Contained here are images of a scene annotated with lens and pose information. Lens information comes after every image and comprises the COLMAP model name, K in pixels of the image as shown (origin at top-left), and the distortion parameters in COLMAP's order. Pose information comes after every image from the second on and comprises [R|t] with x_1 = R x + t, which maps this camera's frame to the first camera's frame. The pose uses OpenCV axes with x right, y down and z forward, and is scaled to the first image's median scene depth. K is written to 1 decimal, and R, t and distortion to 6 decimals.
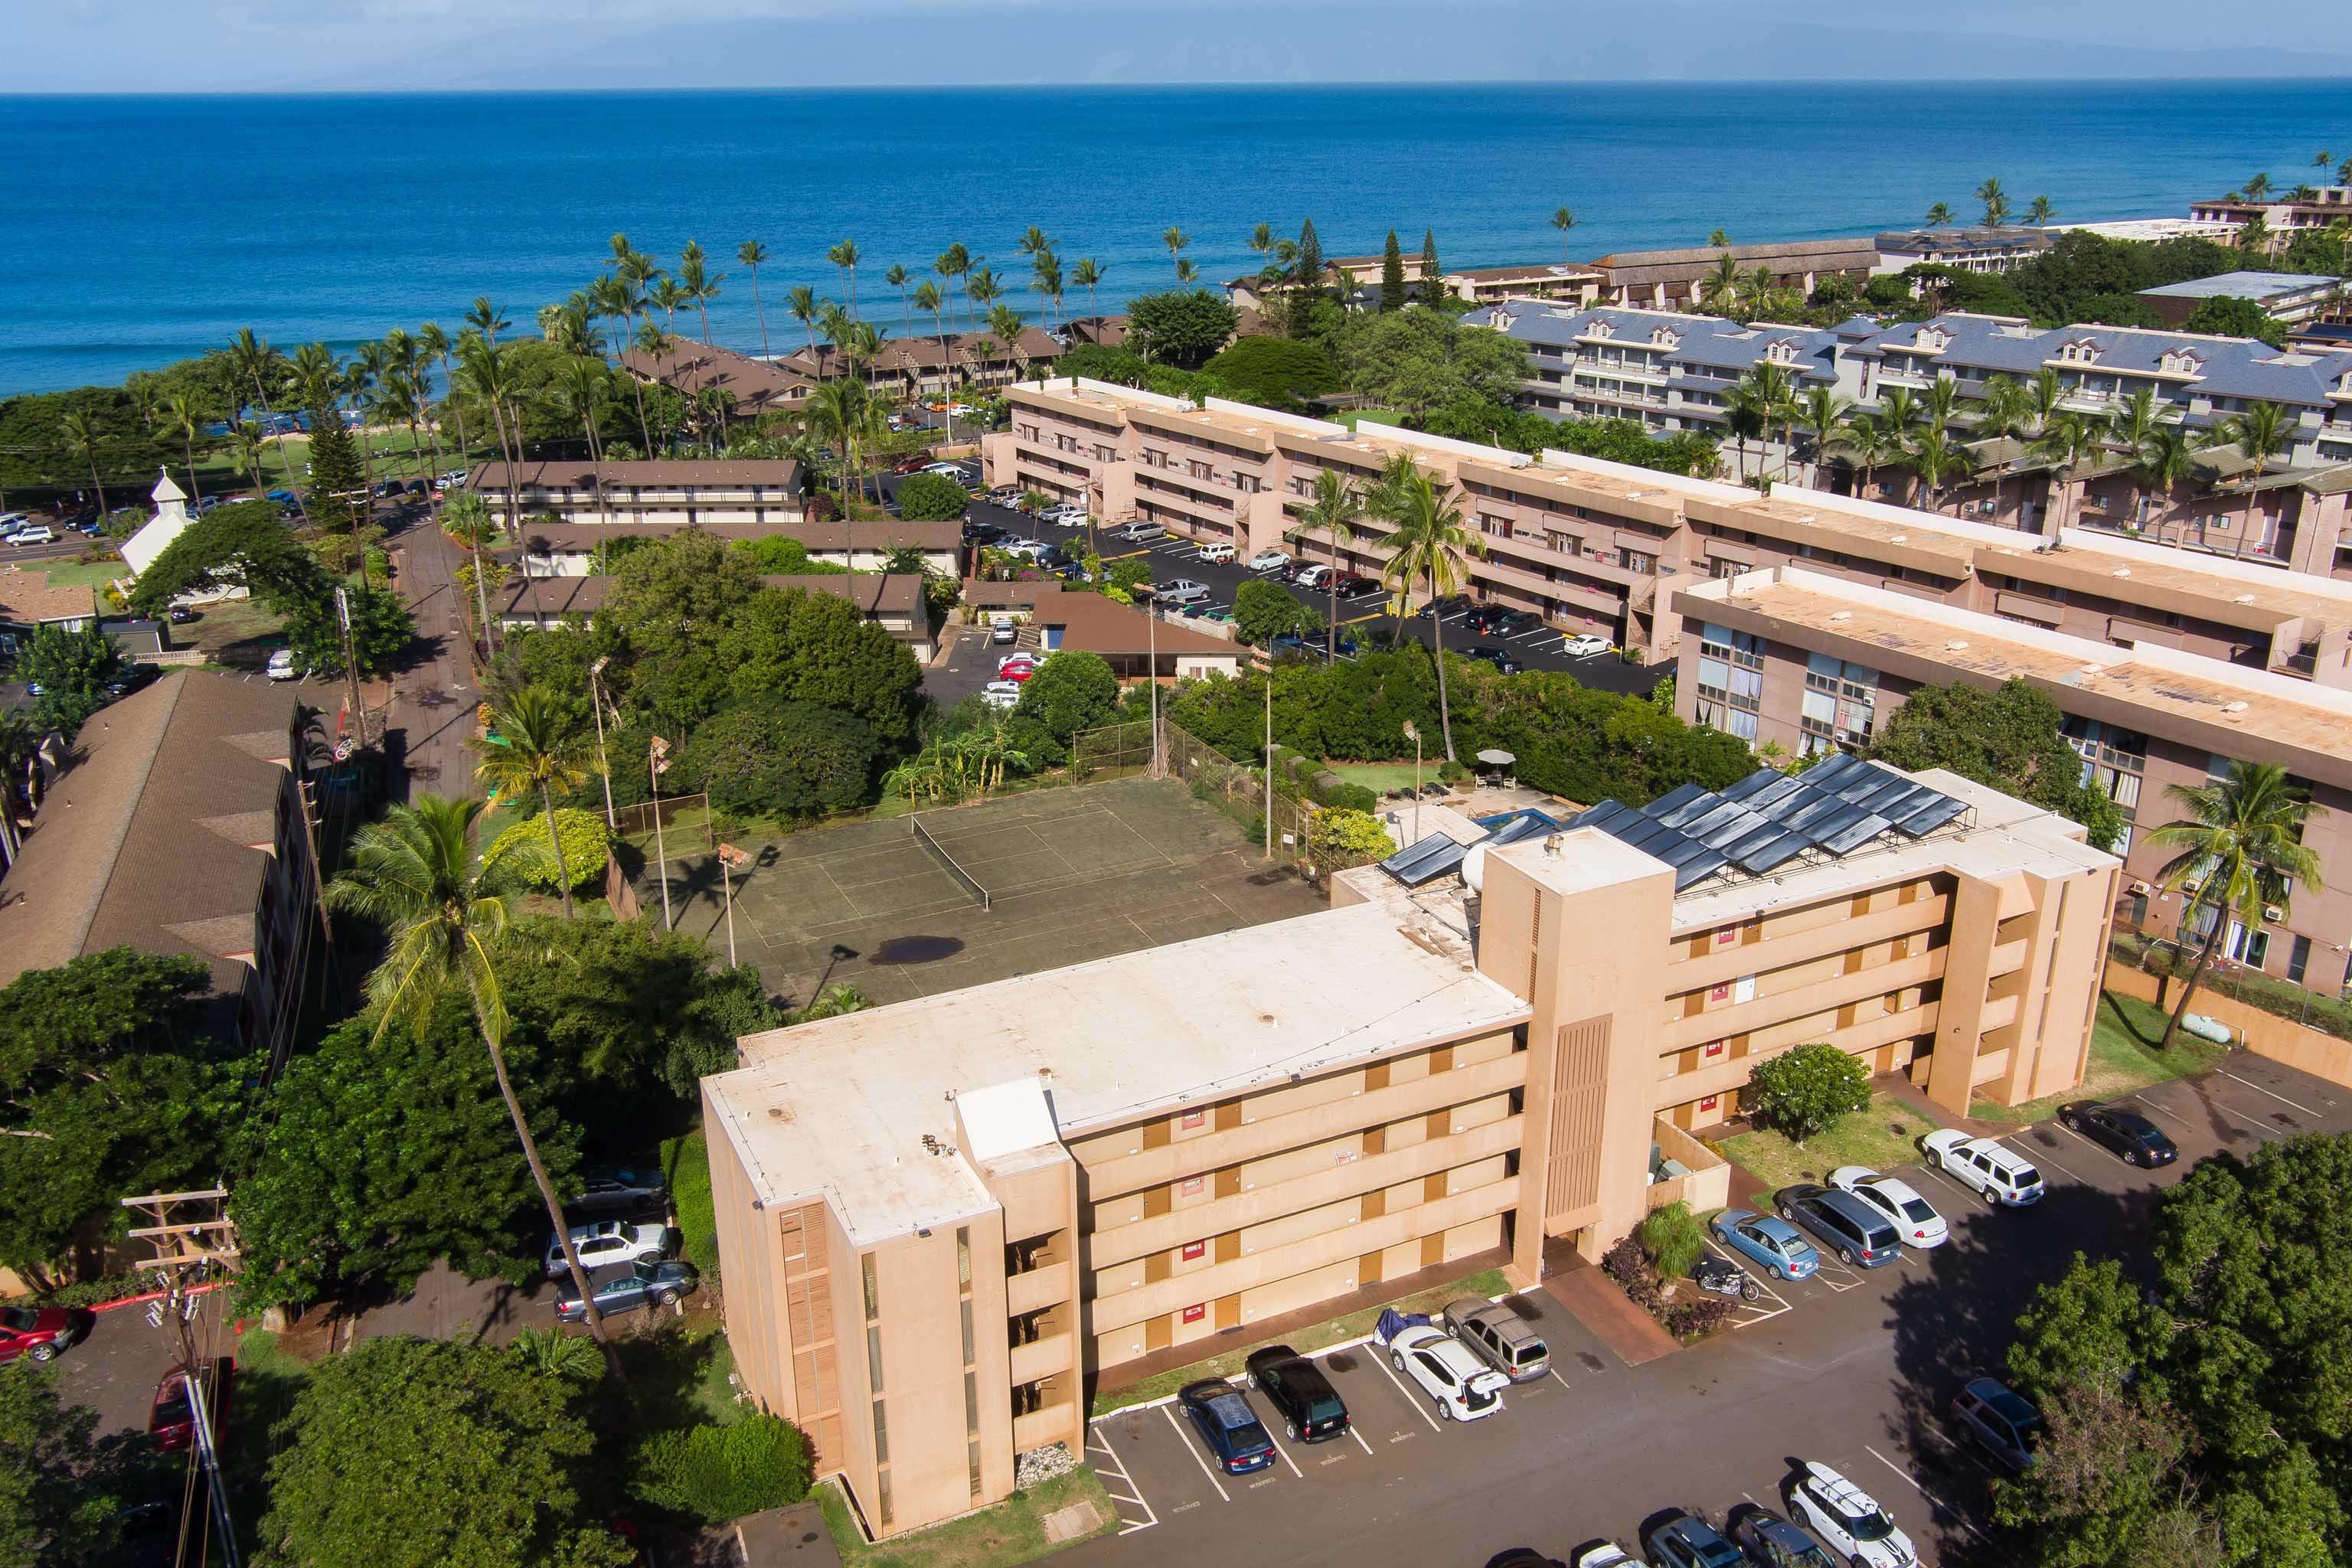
lens RADIAL K [[1892.3, 0, 1161.3], [0, 1892.3, 792.9], [0, 0, 1]] dist [-0.004755, 0.001157]
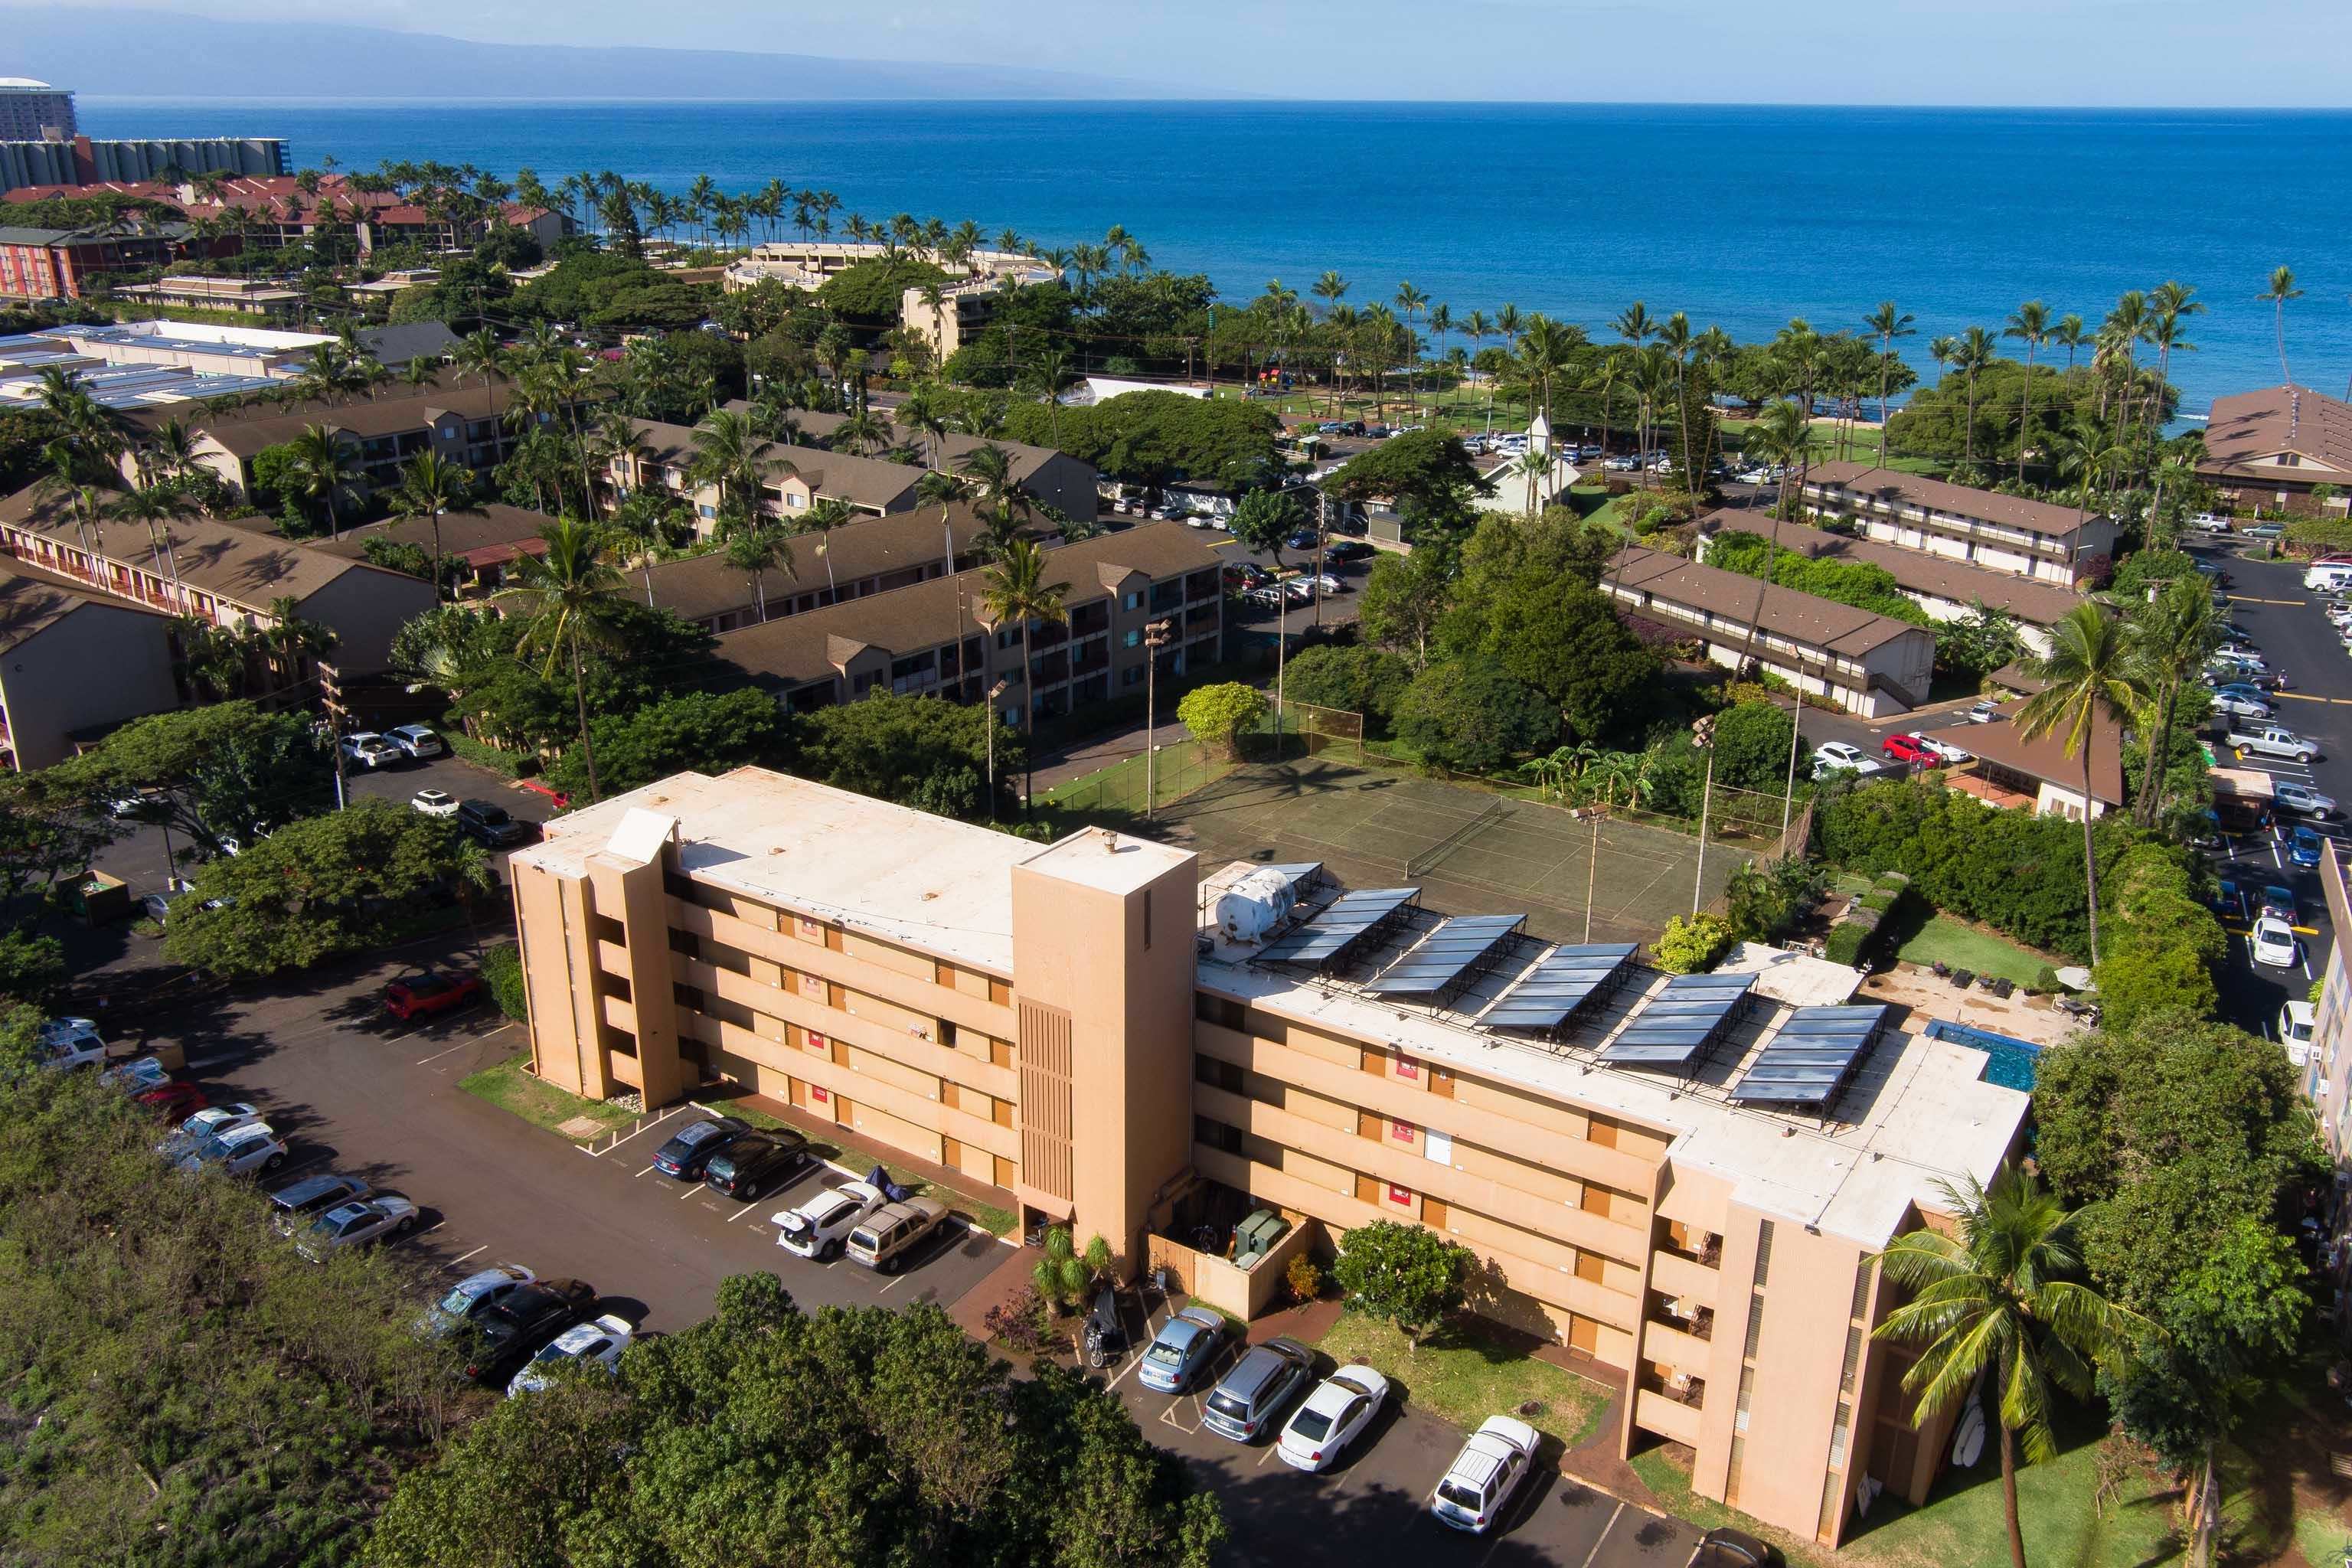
lens RADIAL K [[1892.3, 0, 1173.5], [0, 1892.3, 784.7], [0, 0, 1]] dist [-0.004755, 0.001157]
pose [[0.504236, 0.308581, -0.806551, 0.508579], [-0.317679, 0.934767, 0.159030, -0.084704], [0.803011, 0.176036, 0.569372, 0.222420]]
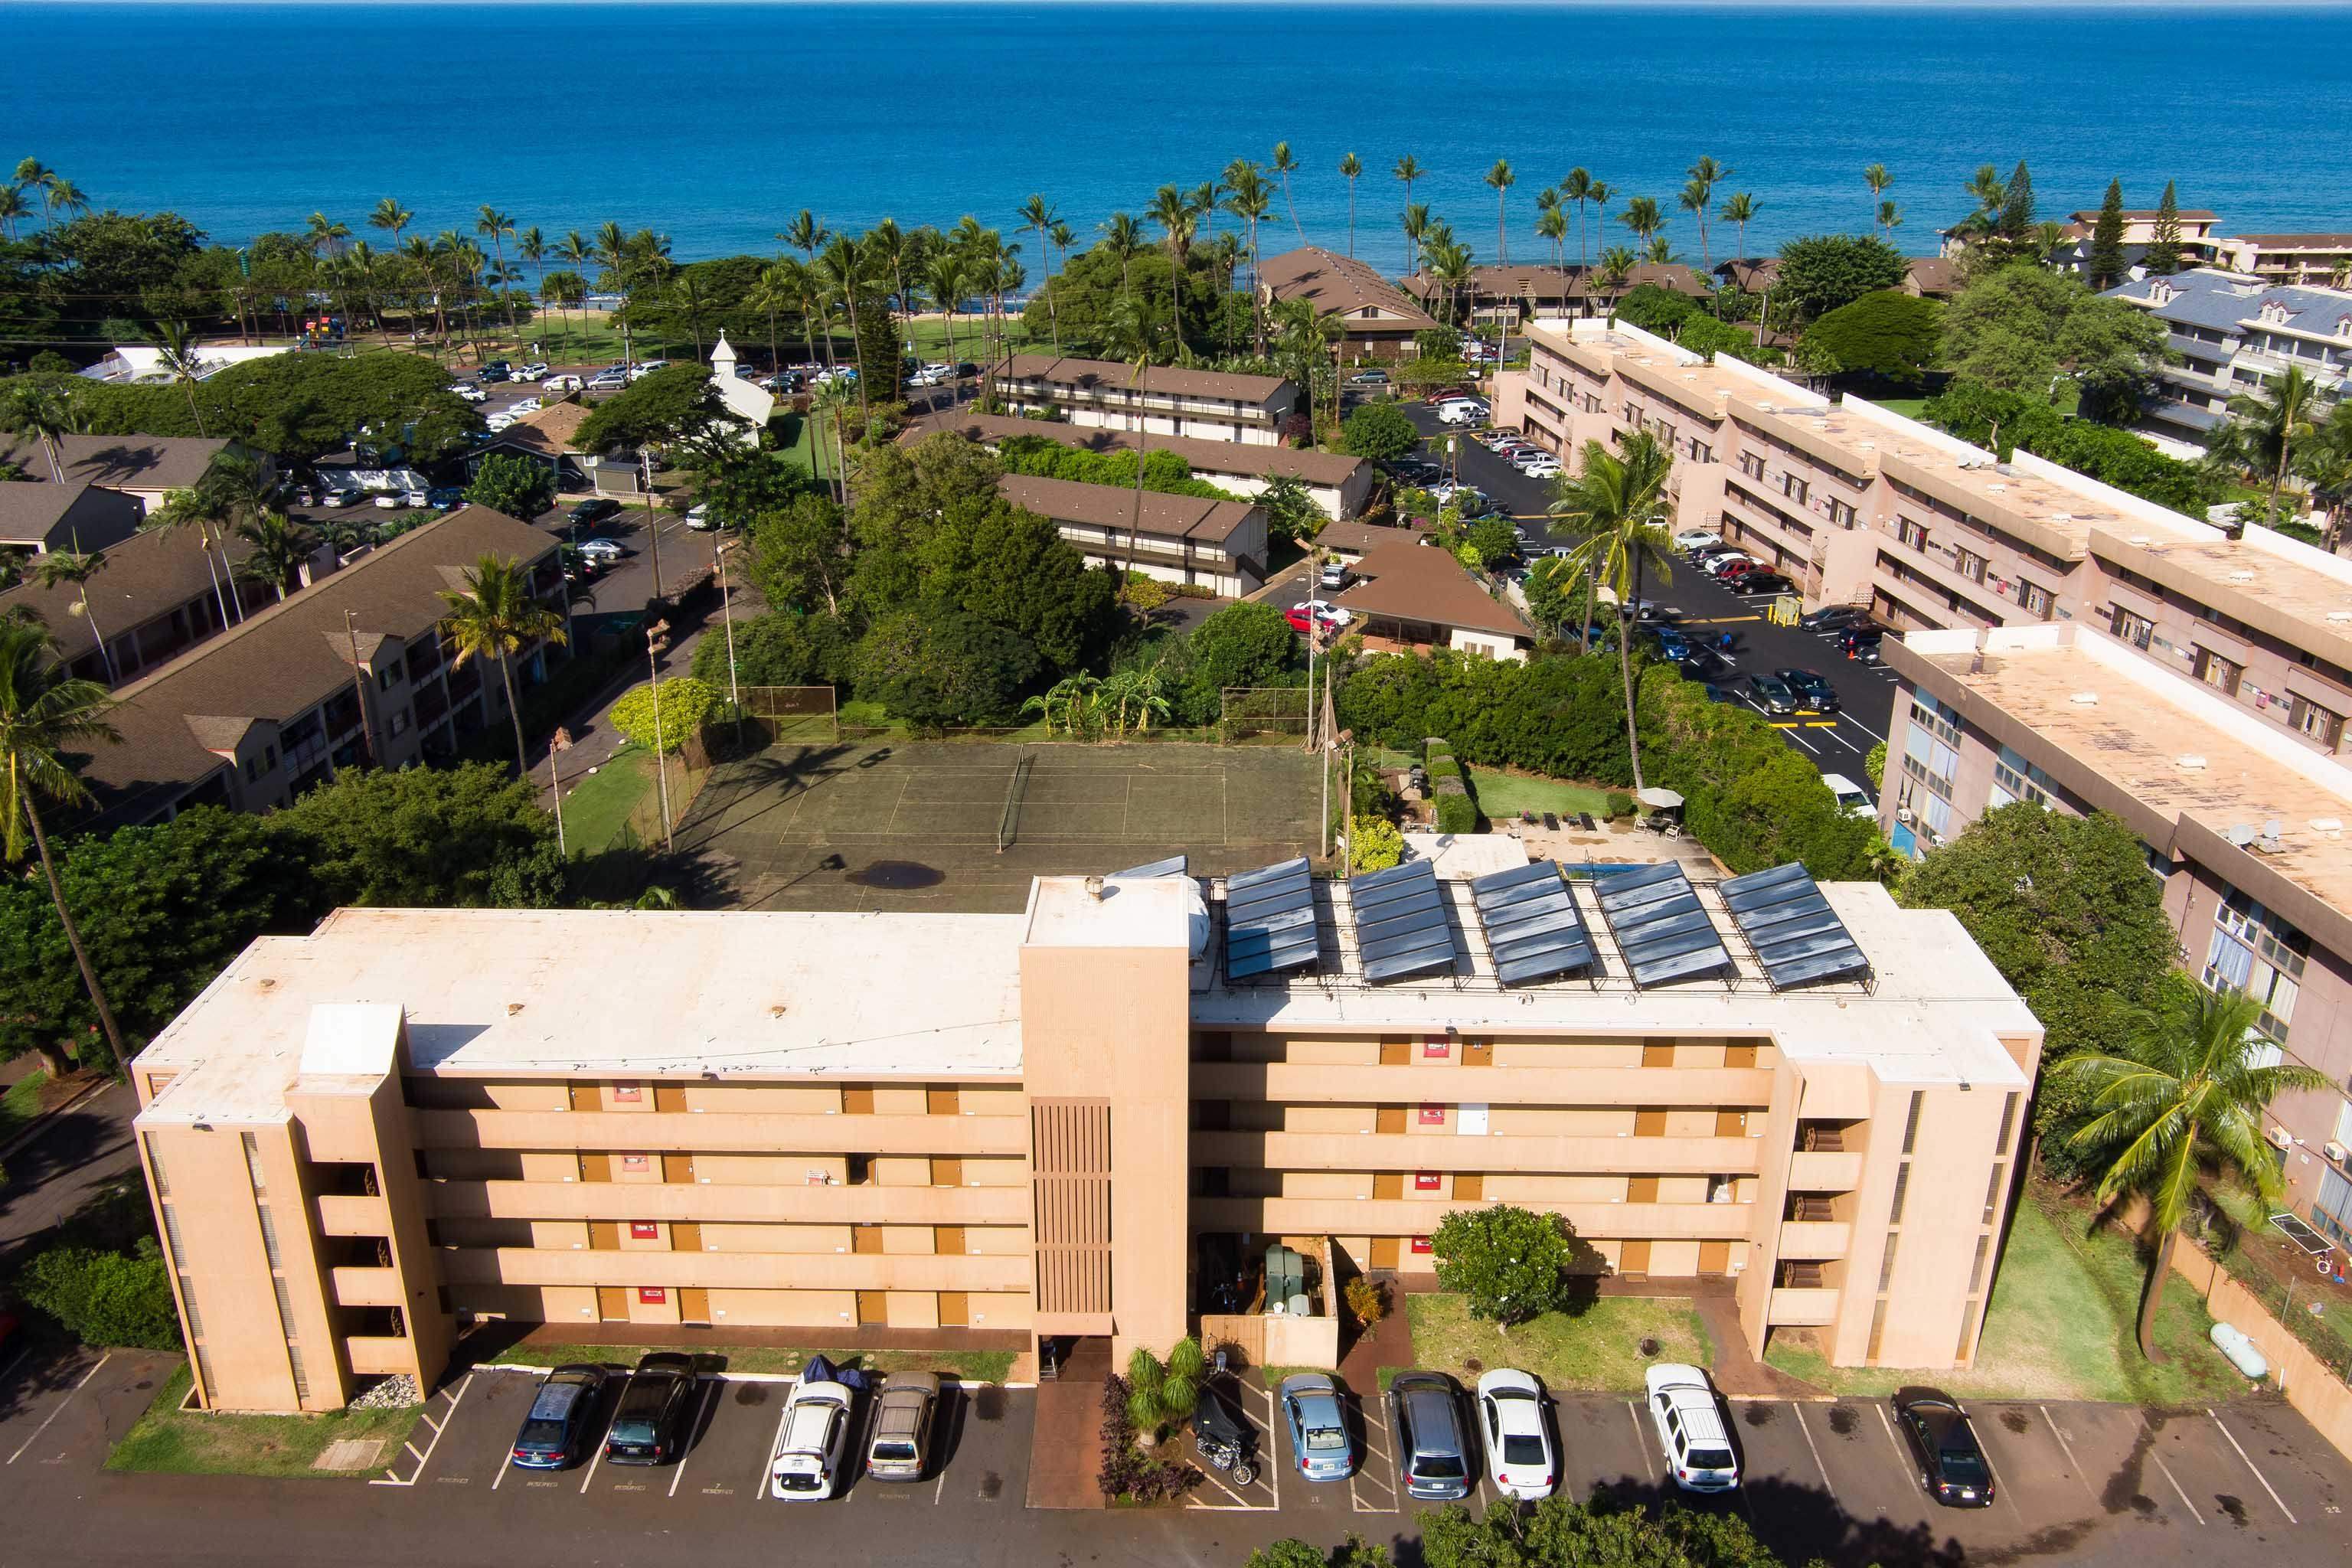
lens RADIAL K [[1892.3, 0, 1167.8], [0, 1892.3, 770.9], [0, 0, 1]] dist [-0.004755, 0.001157]
pose [[0.891446, 0.180725, -0.415528, 0.287127], [-0.169158, 0.983454, 0.064833, -0.041932], [0.420369, 0.012495, 0.907267, 0.121220]]
